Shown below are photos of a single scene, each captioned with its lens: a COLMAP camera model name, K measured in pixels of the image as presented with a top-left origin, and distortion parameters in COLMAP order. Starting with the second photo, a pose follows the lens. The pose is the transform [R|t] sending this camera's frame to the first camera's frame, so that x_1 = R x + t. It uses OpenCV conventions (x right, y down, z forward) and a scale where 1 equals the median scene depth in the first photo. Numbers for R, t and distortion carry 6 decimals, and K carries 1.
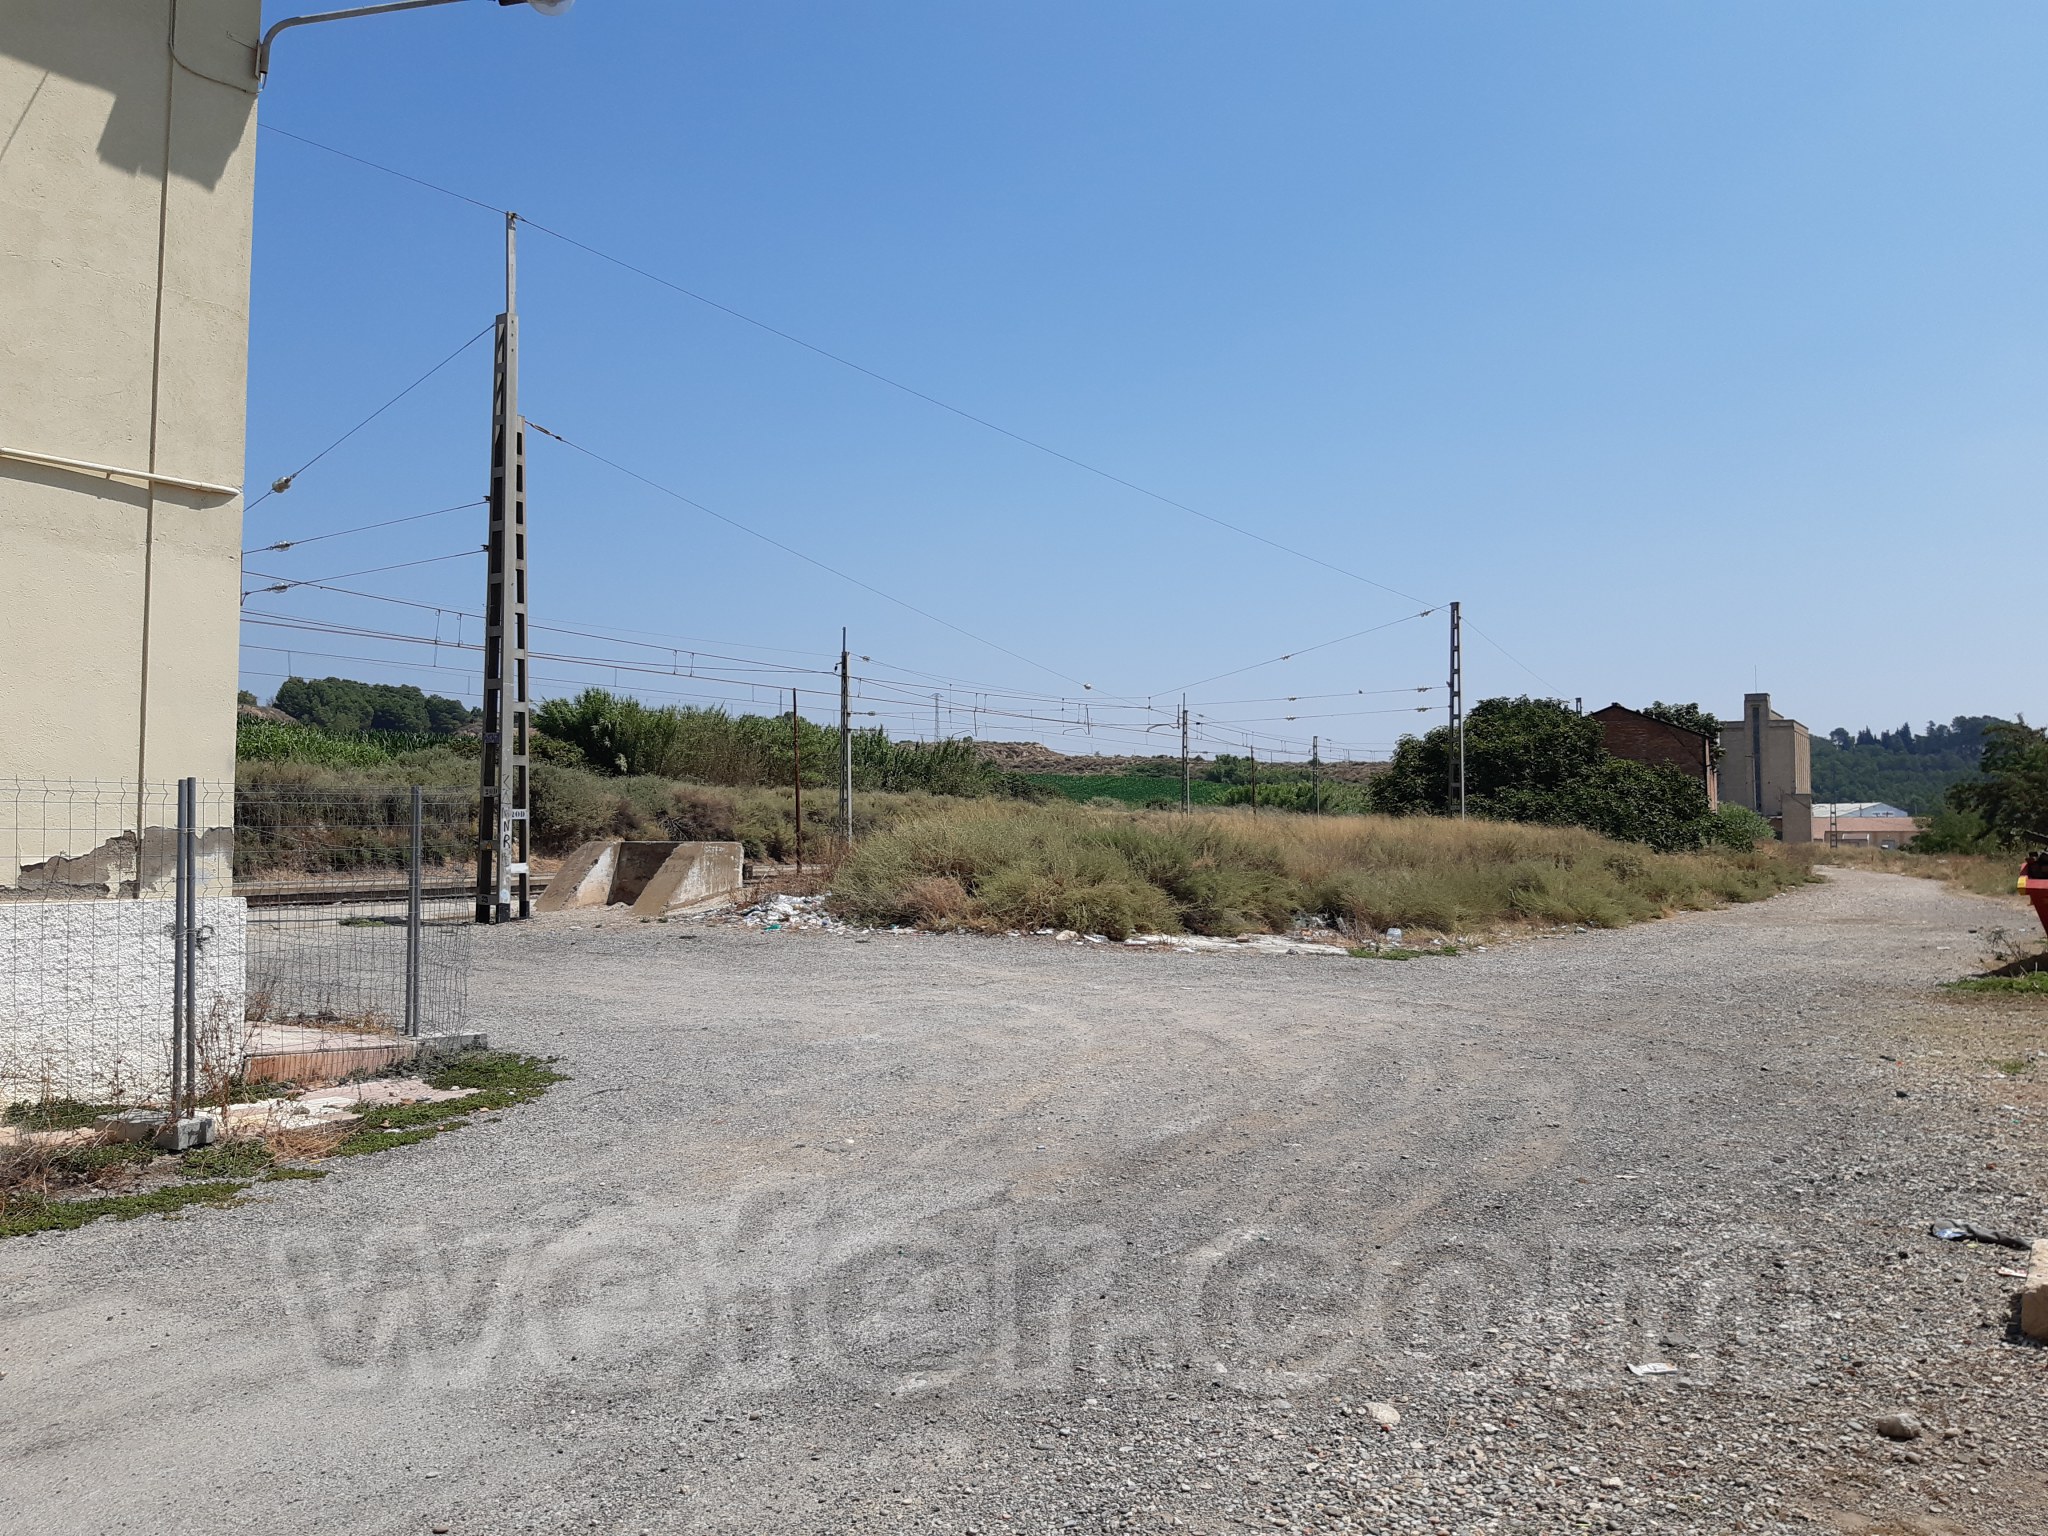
lens RADIAL K [[1581.0, 0, 1033.9], [0, 1581.0, 757.5], [0, 0, 1]] dist [0.037997, -0.084237]
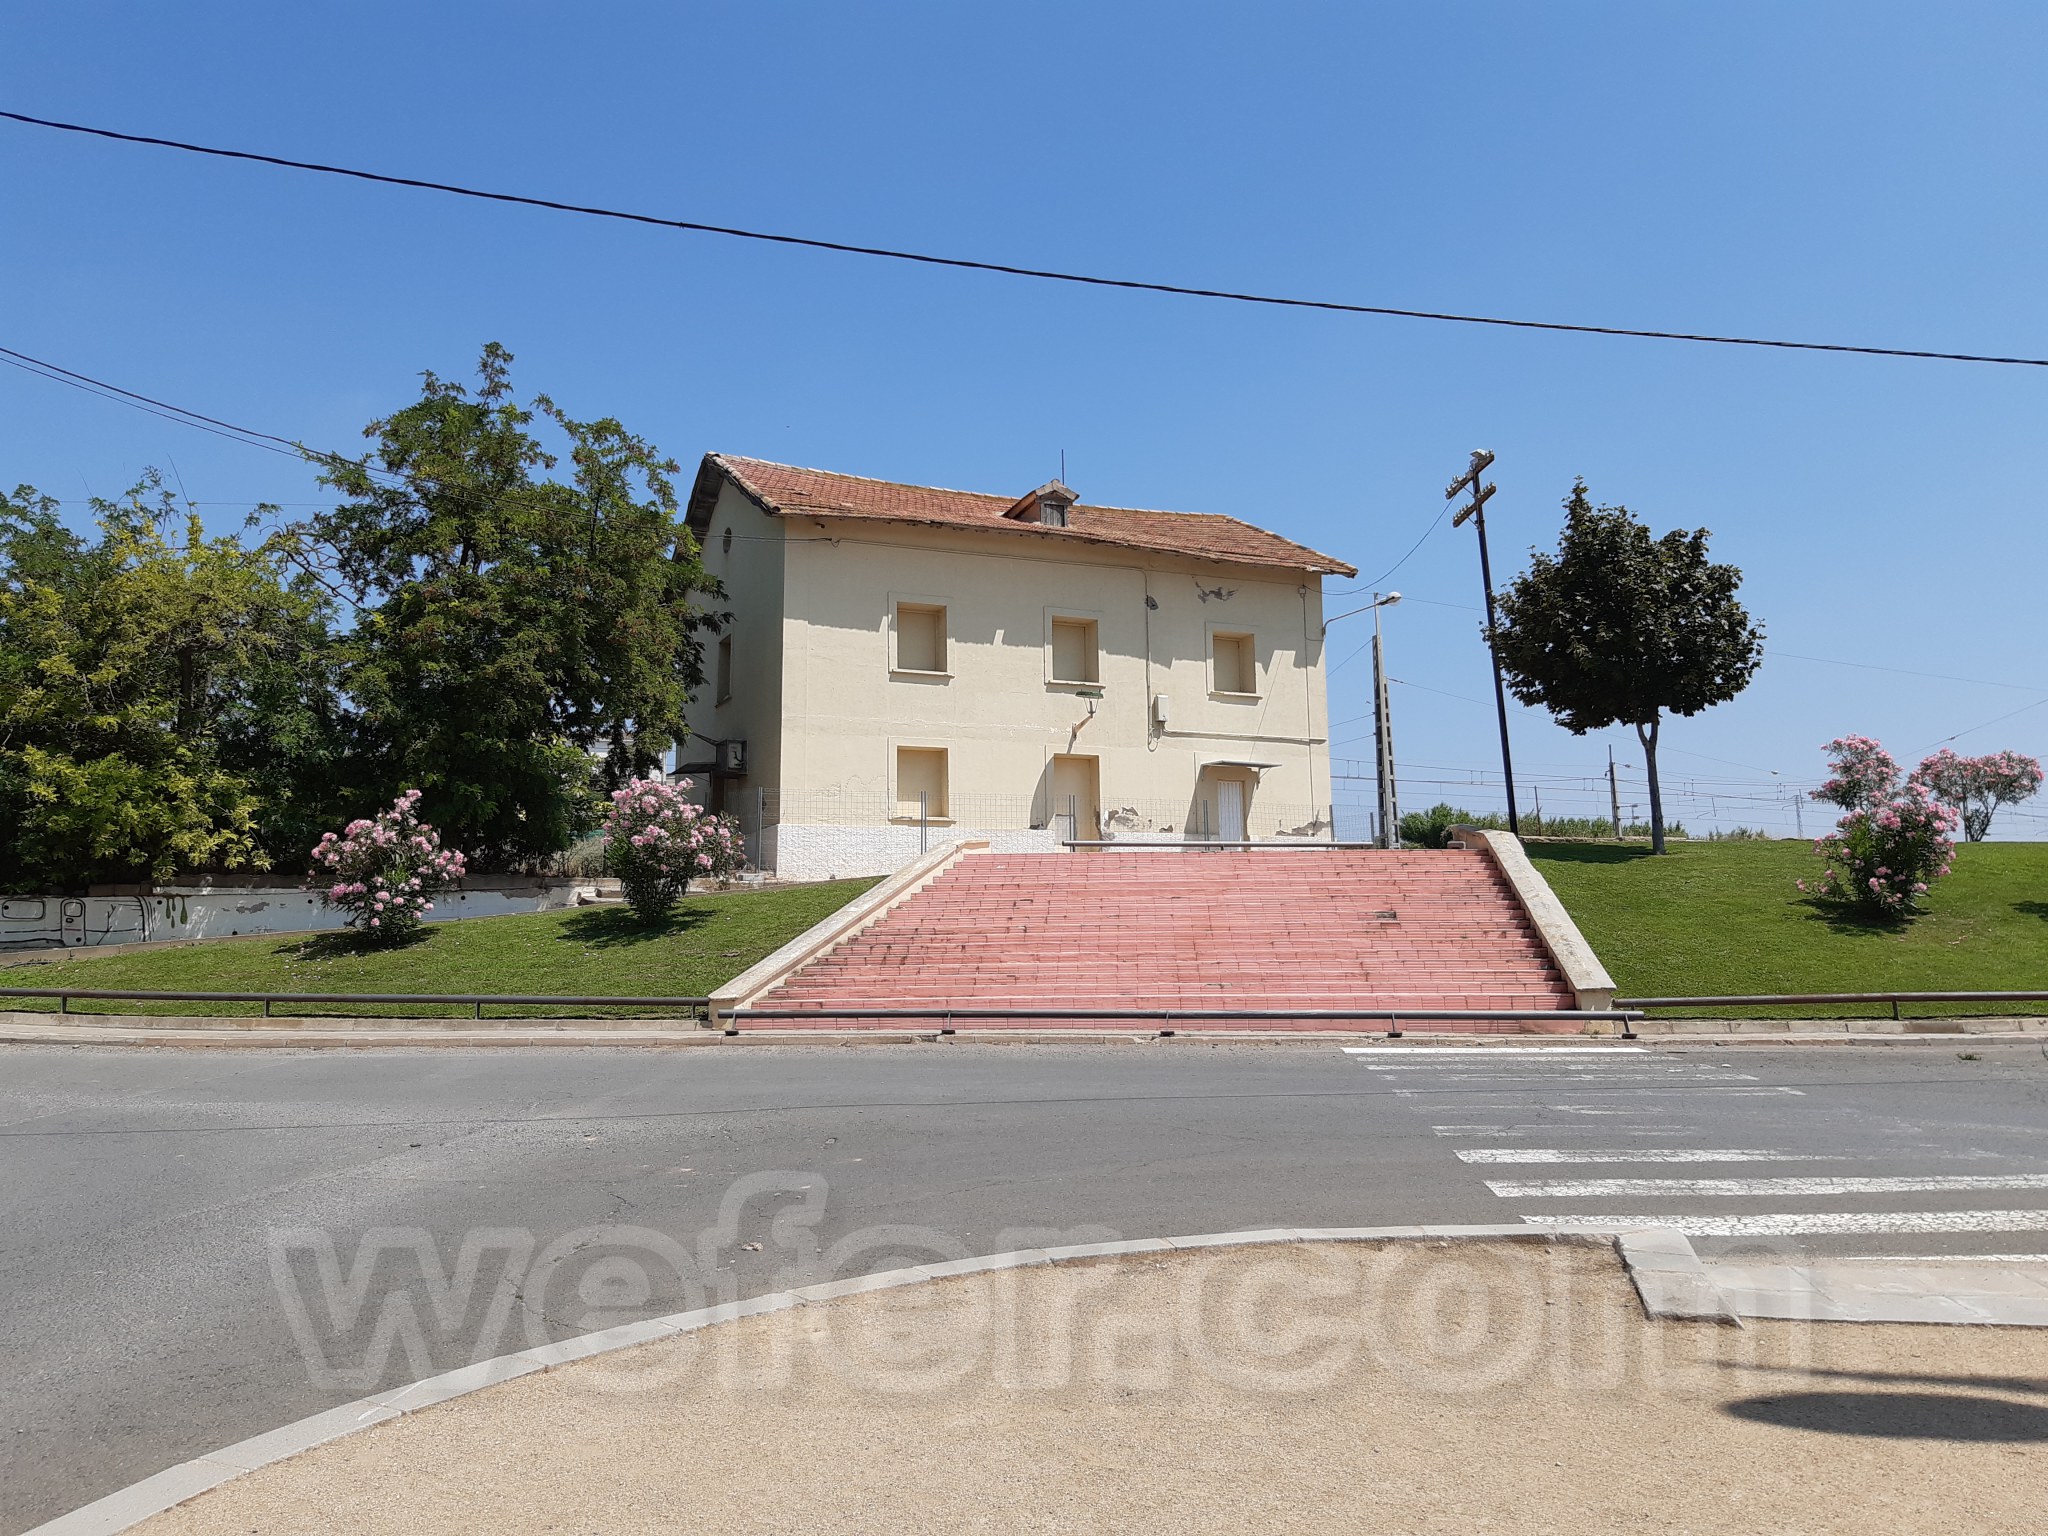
lens RADIAL K [[1581.0, 0, 1009.9], [0, 1581.0, 766.4], [0, 0, 1]] dist [0.037997, -0.084237]
pose [[0.855510, -0.085109, -0.510744, 0.392507], [0.046008, 0.994992, -0.088738, 0.101301], [0.515738, 0.052417, 0.855141, -1.301977]]
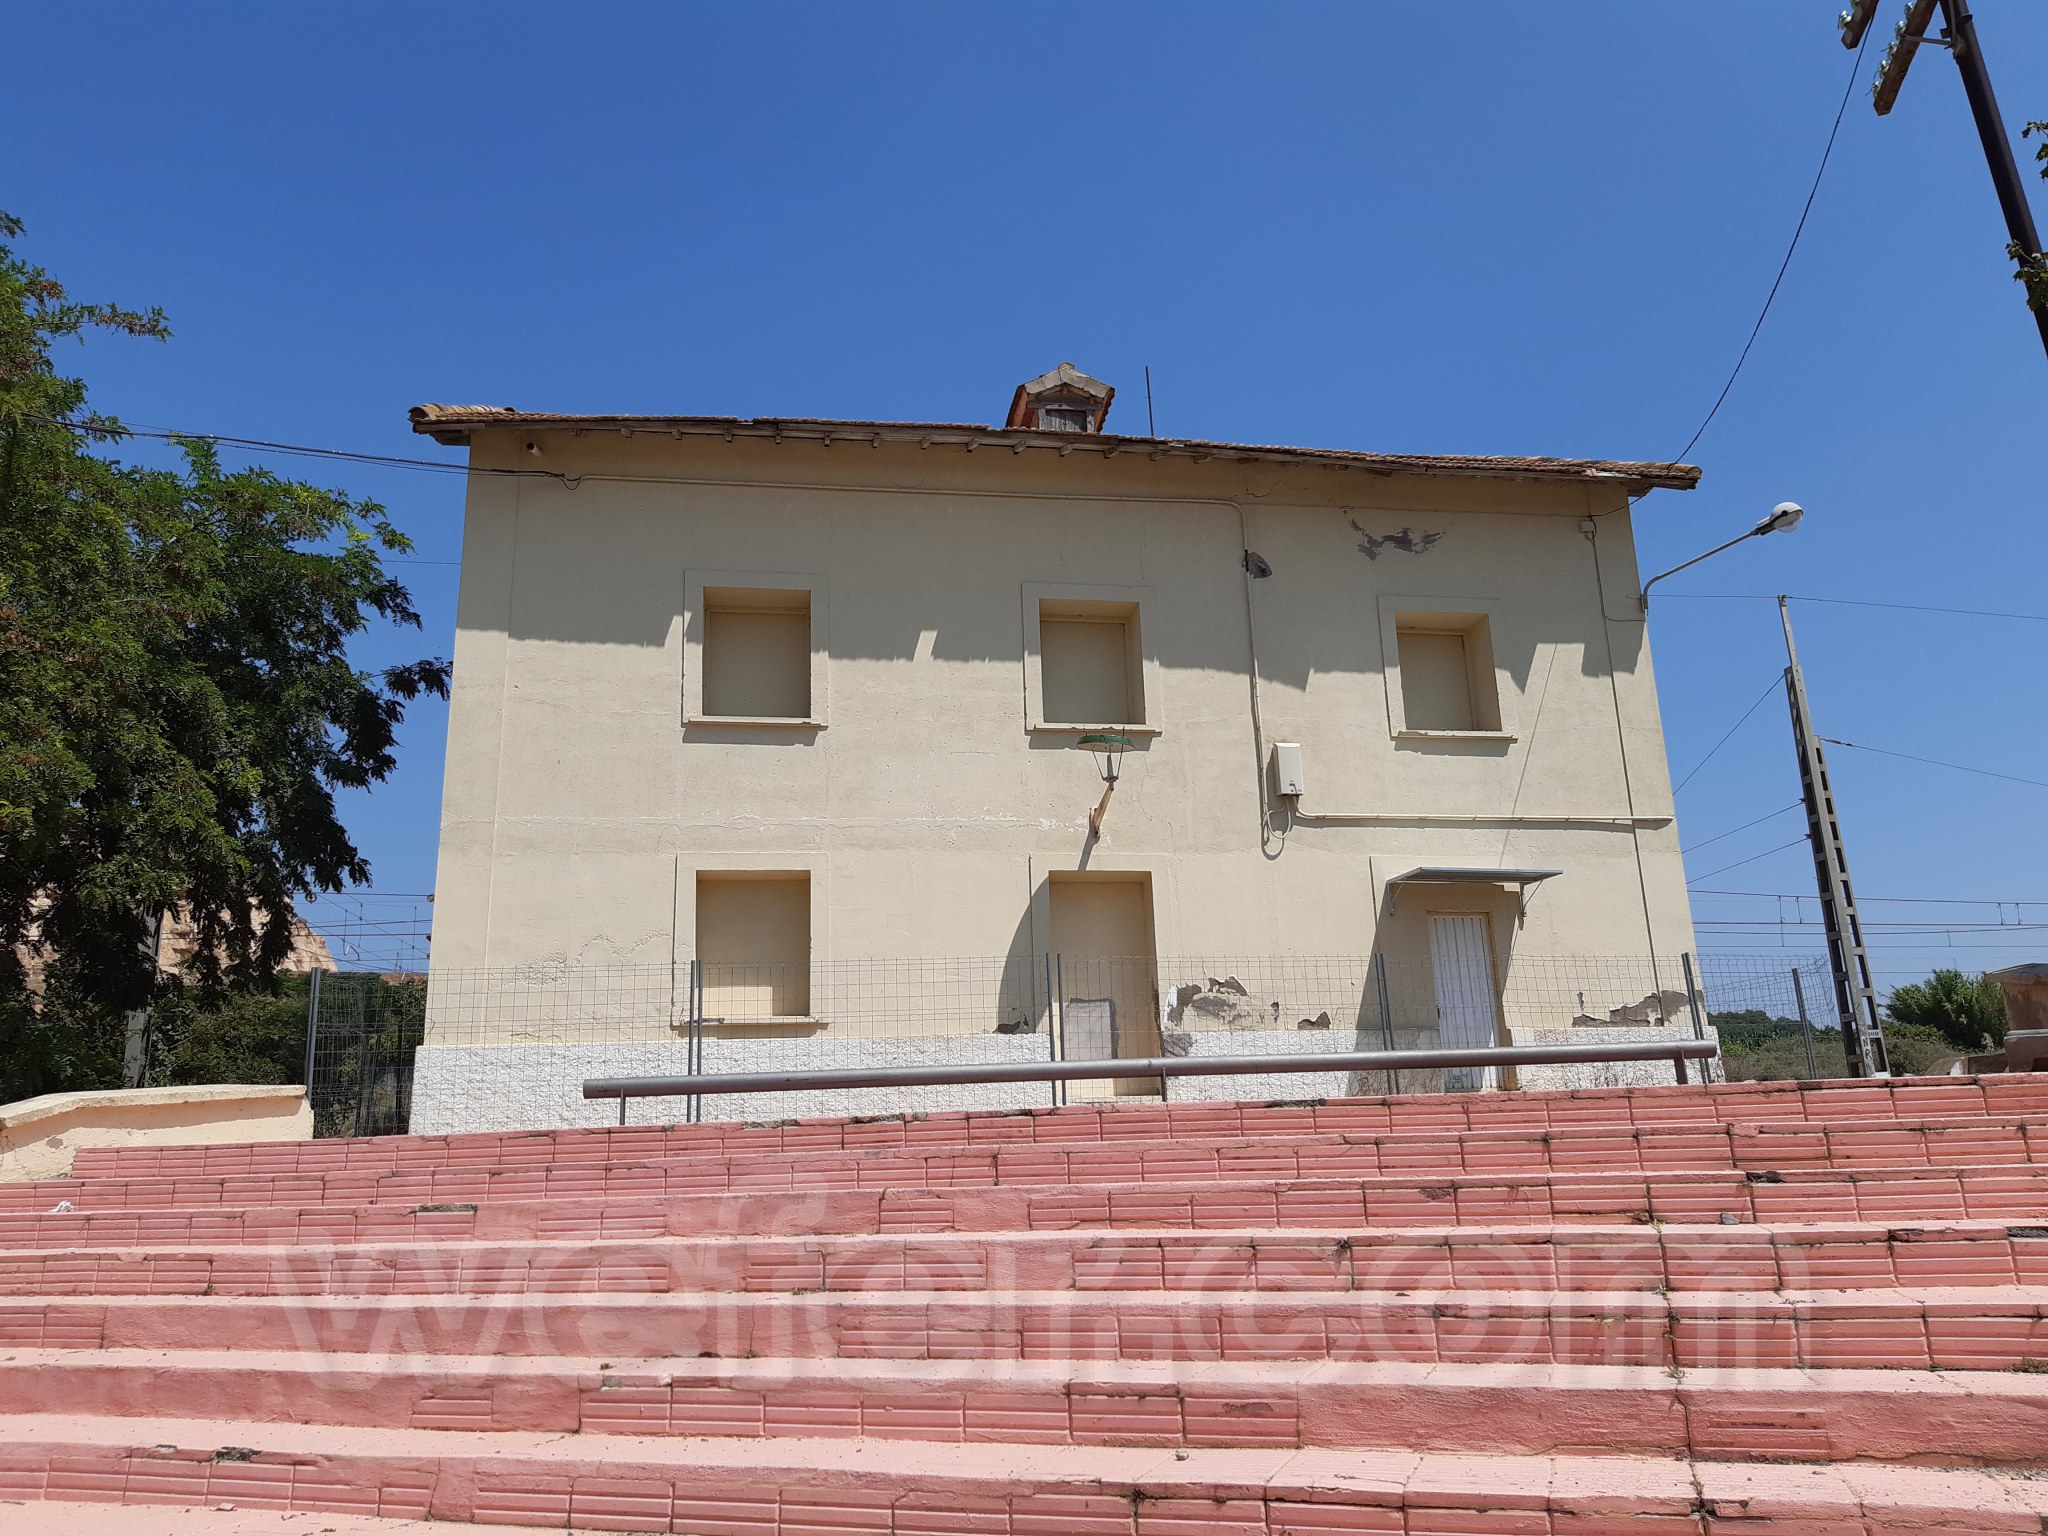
lens RADIAL K [[1581.0, 0, 1011.8], [0, 1581.0, 736.0], [0, 0, 1]] dist [0.037997, -0.084237]
pose [[0.688074, -0.226230, -0.689473, 0.137711], [0.069233, 0.966291, -0.247967, 0.072924], [0.722330, 0.122886, 0.680543, -0.415841]]
